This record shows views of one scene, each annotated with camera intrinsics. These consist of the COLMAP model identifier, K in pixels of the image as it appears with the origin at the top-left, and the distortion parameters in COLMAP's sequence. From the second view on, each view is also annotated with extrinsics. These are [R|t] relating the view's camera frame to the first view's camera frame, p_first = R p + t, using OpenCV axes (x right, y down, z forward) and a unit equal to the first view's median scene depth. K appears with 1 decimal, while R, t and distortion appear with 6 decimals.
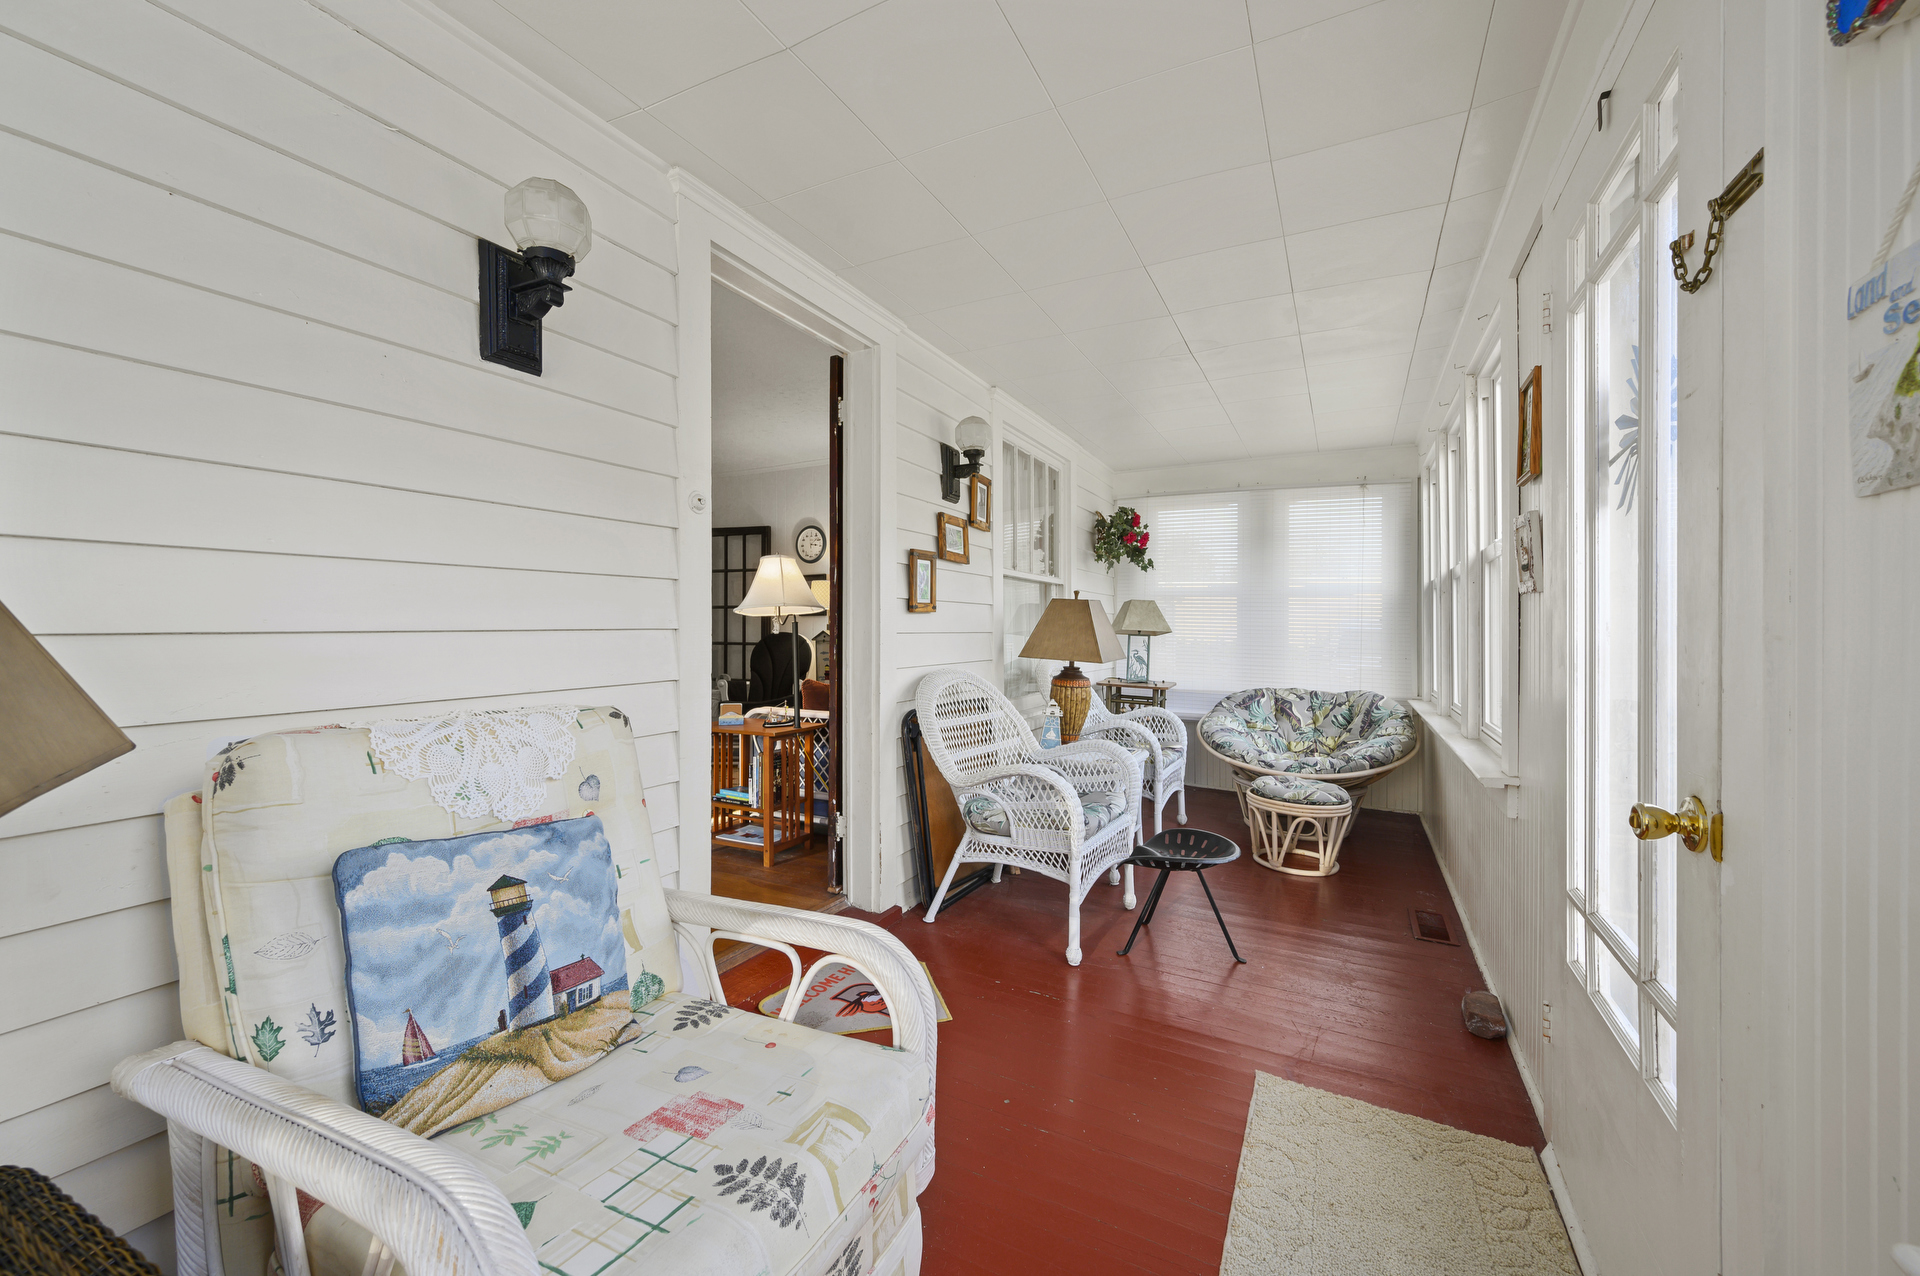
lens RADIAL K [[757.0, 0, 958.2], [0, 757.0, 636.8], [0, 0, 1]] dist [-0.001602, 0.000332]
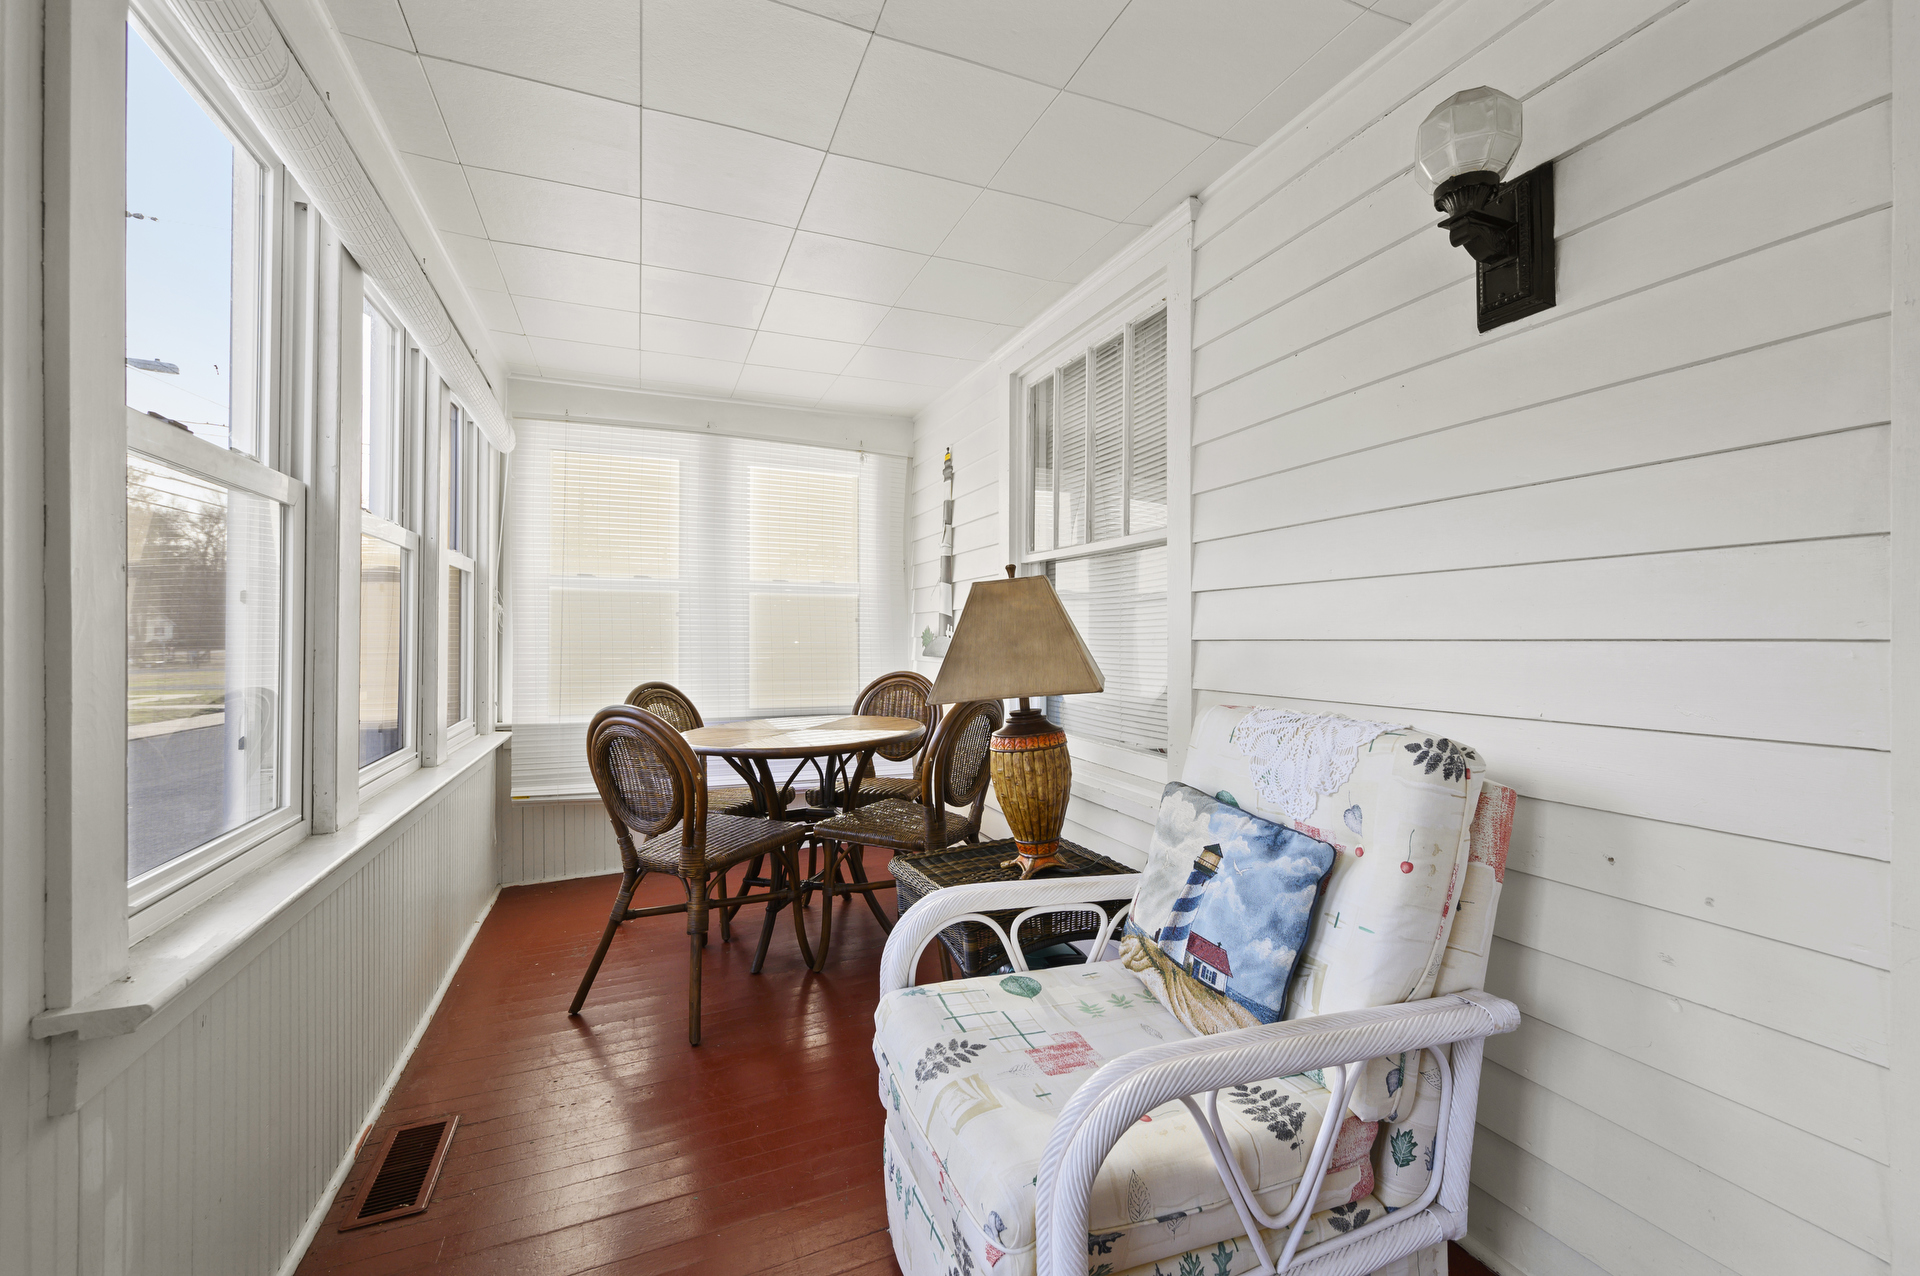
lens RADIAL K [[757.0, 0, 955.4], [0, 757.0, 634.4], [0, 0, 1]] dist [-0.001602, 0.000332]
pose [[-0.642381, -0.001322, -0.766384, 0.601207], [-0.005633, 0.999980, 0.002996, -0.017080], [0.766365, 0.006242, -0.642375, 1.494806]]
